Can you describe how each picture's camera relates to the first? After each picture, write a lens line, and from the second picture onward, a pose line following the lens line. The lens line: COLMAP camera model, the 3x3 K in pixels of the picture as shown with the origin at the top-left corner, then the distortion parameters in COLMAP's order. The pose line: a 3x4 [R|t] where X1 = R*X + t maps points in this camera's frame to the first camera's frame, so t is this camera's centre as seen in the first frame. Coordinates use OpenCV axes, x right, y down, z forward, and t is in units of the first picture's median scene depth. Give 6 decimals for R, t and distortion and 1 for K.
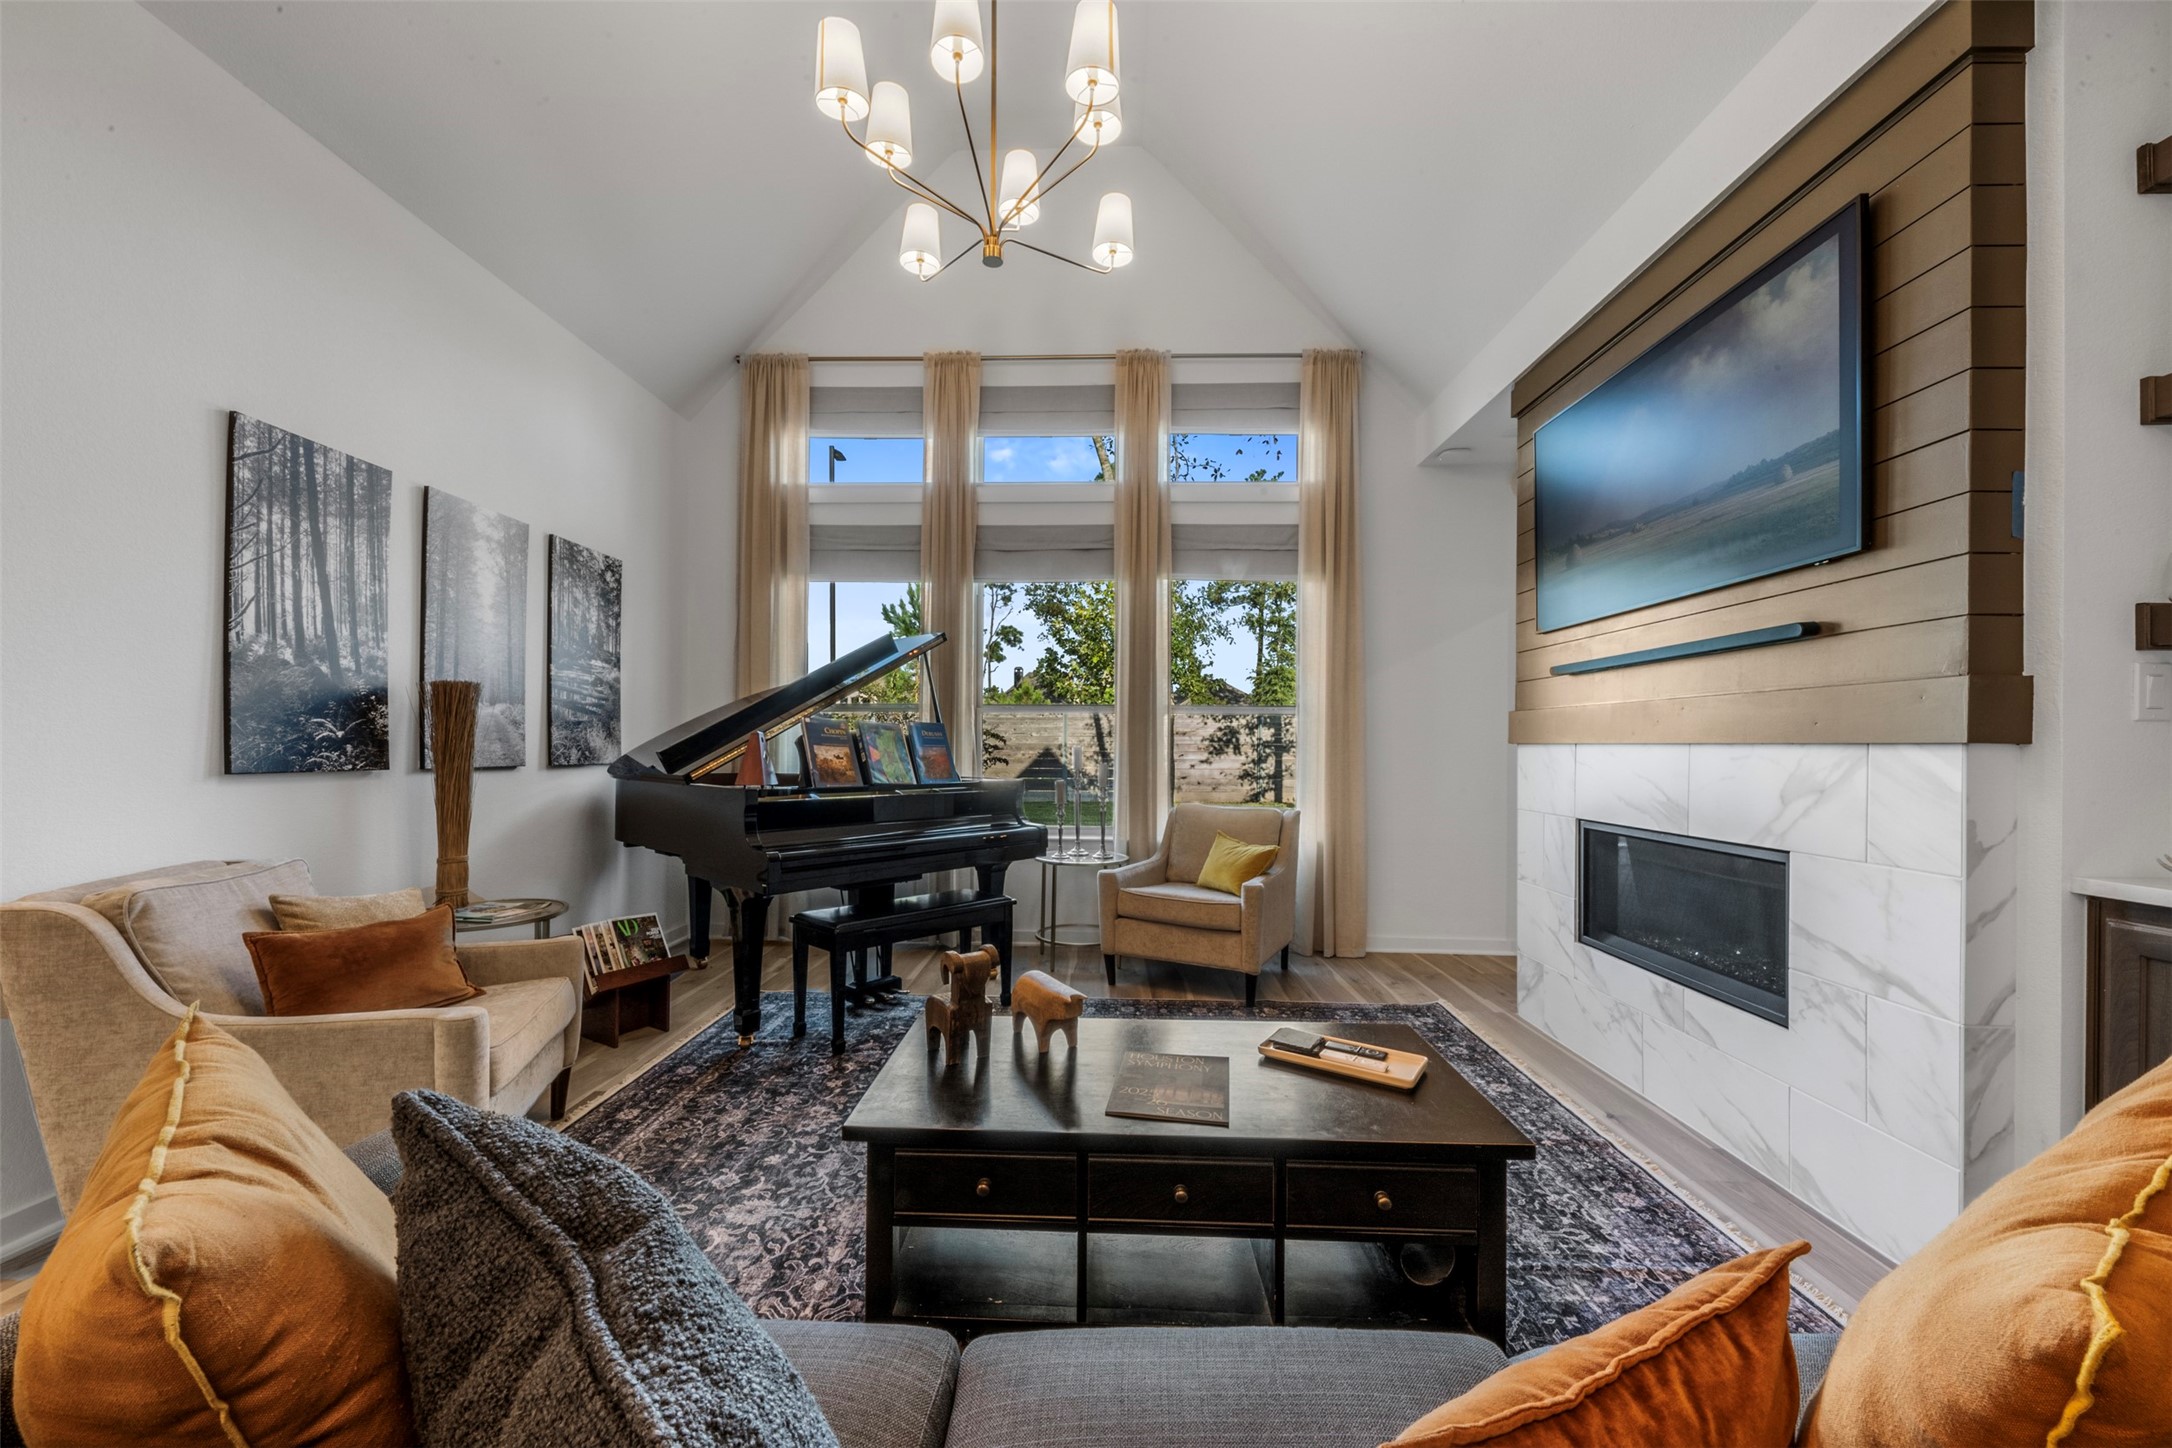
lens RADIAL K [[815.2, 0, 1086.3], [0, 815.2, 742.5], [0, 0, 1]] dist [0.002344, -0.000456]
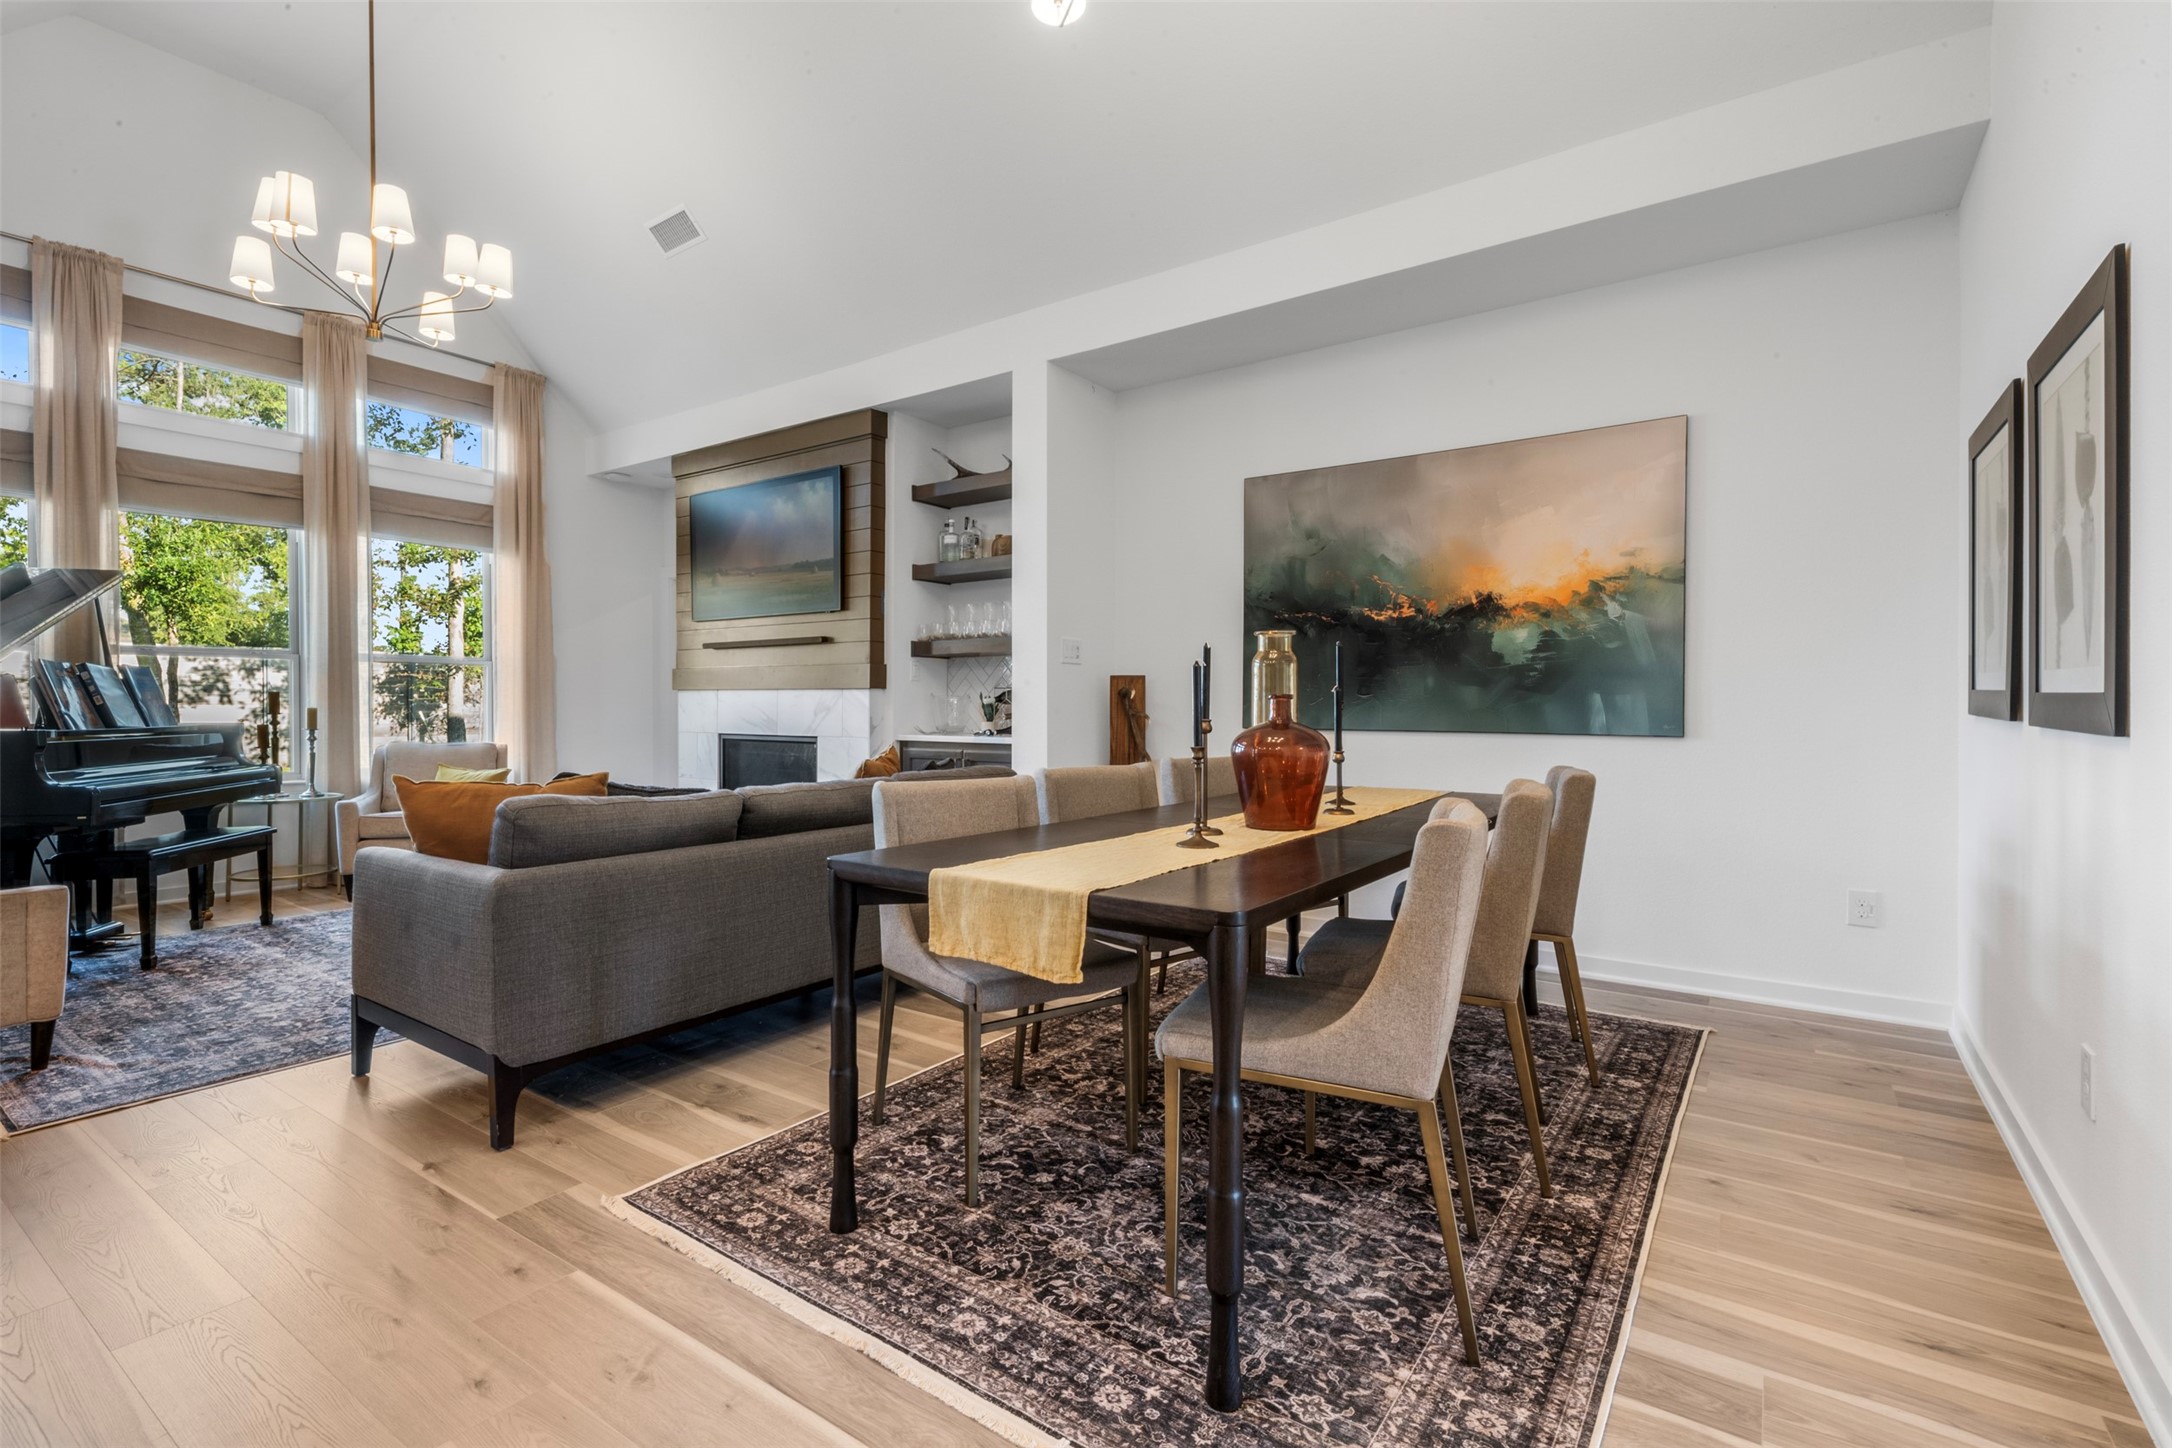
lens RADIAL K [[982.1, 0, 1089.5], [0, 982.1, 709.7], [0, 0, 1]] dist [0.005584, -0.002341]
pose [[0.543064, -0.014443, 0.839567, -0.797258], [-0.002150, 0.999825, 0.018591, 0.005034], [-0.839688, -0.011902, 0.542938, -0.872748]]
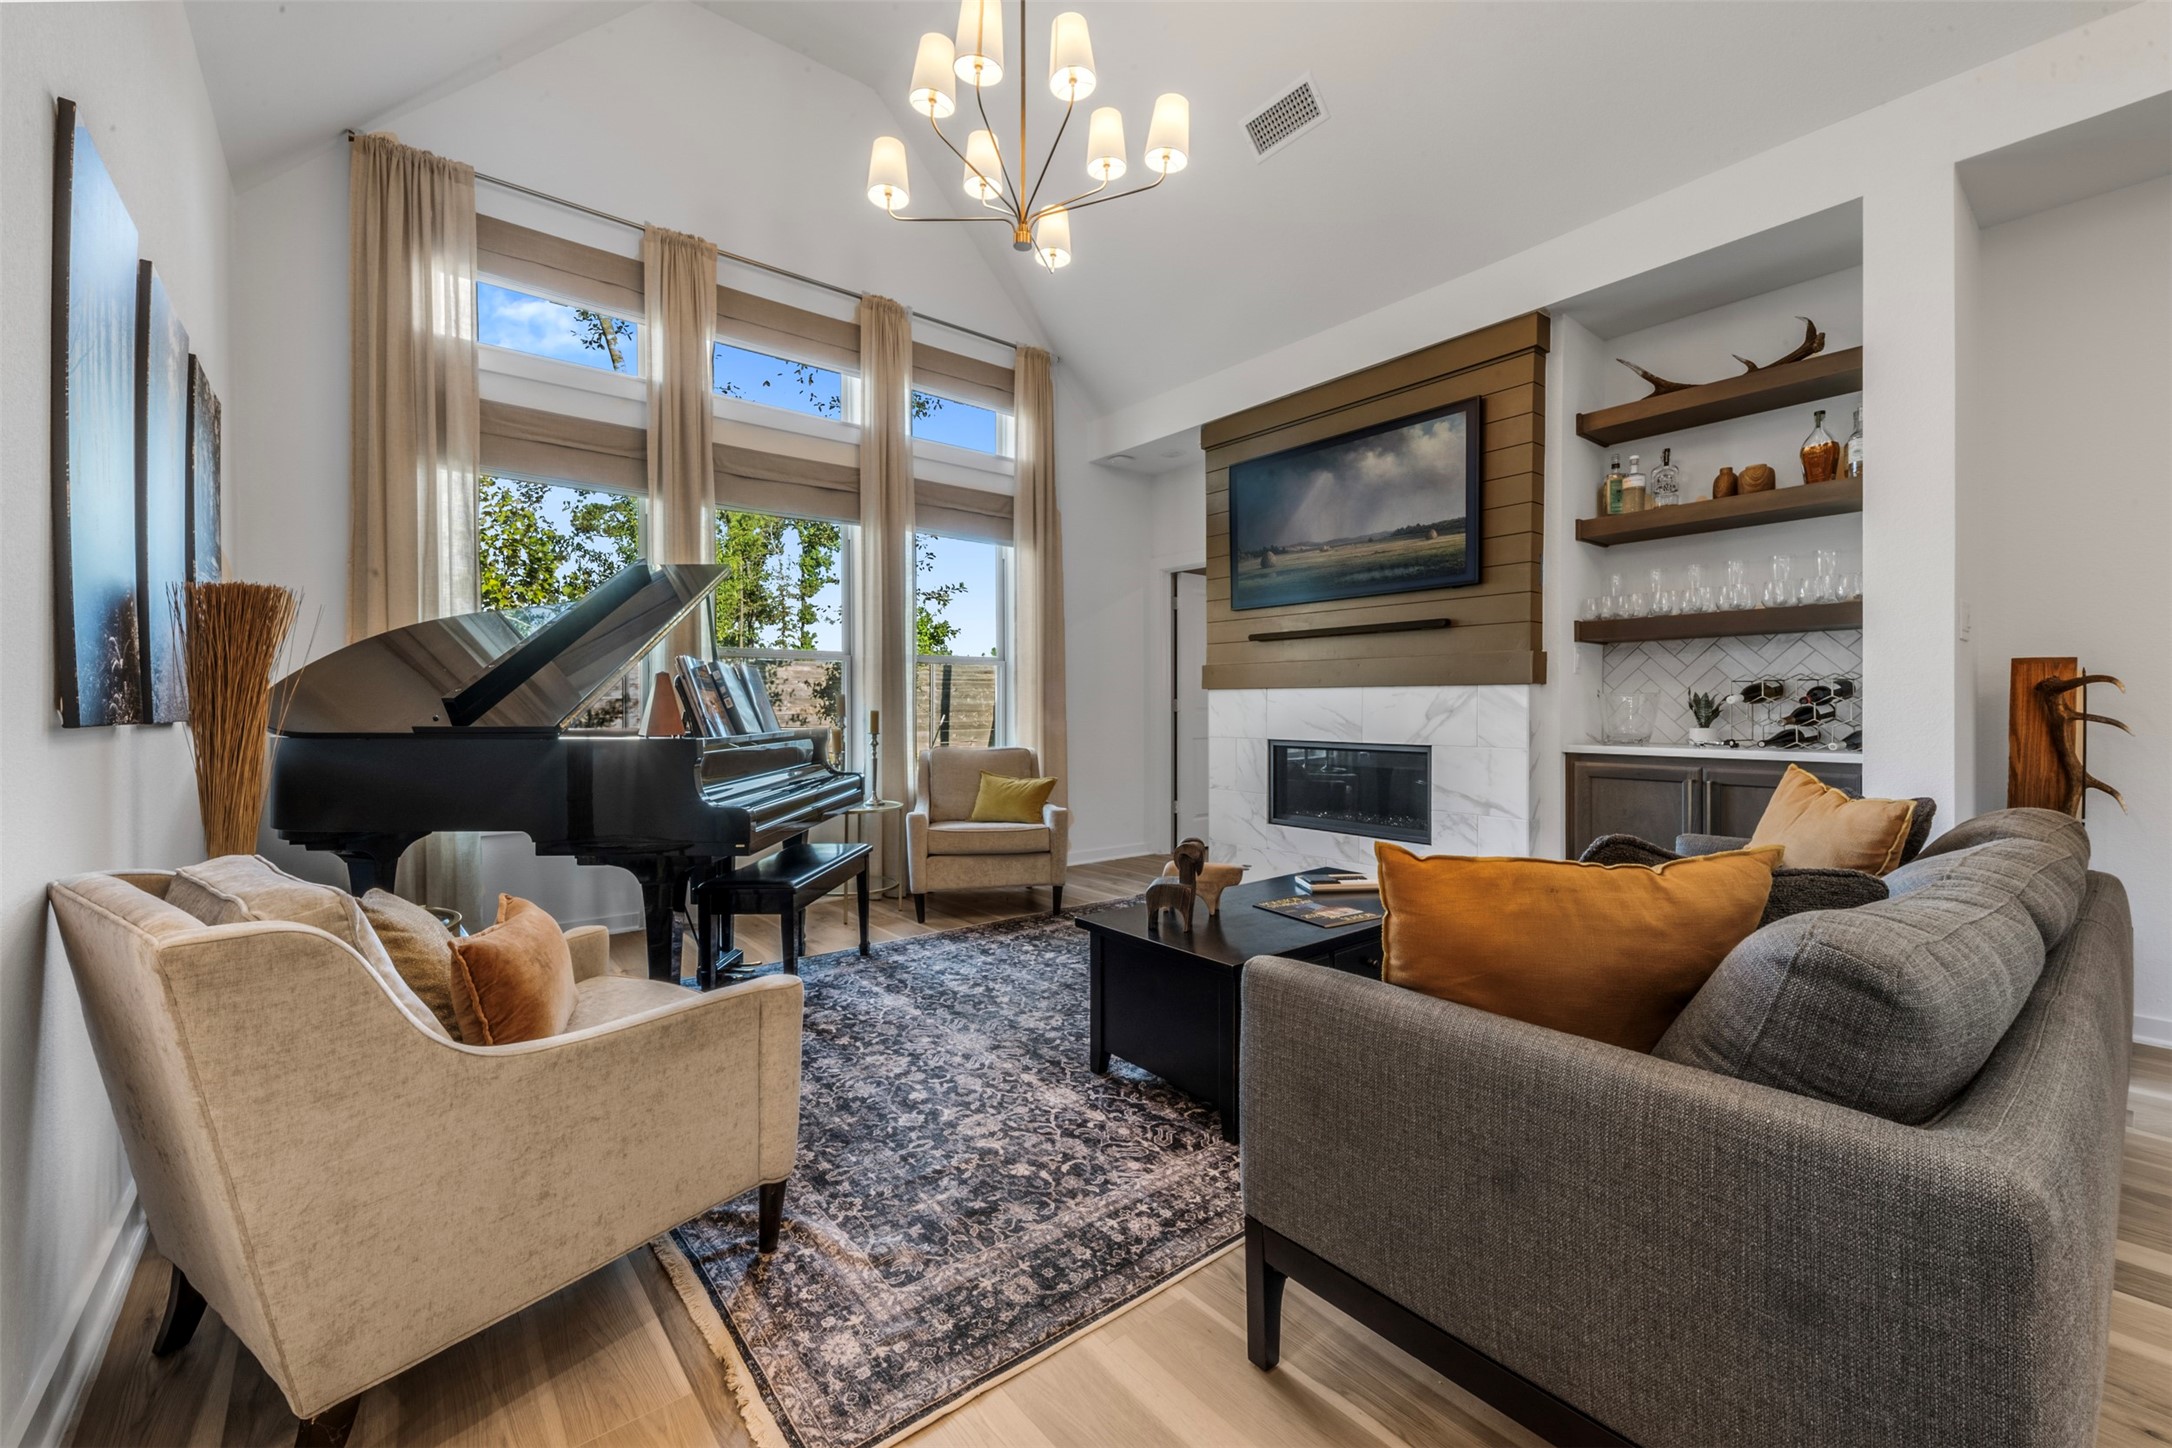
lens RADIAL K [[862.8, 0, 1084.2], [0, 862.8, 715.8], [0, 0, 1]] dist [-0.000272, -0.000593]
pose [[0.753694, -0.019093, 0.656948, -0.755391], [0.006133, 0.999739, 0.022019, 0.016633], [-0.657197, -0.012566, 0.753614, 0.056438]]
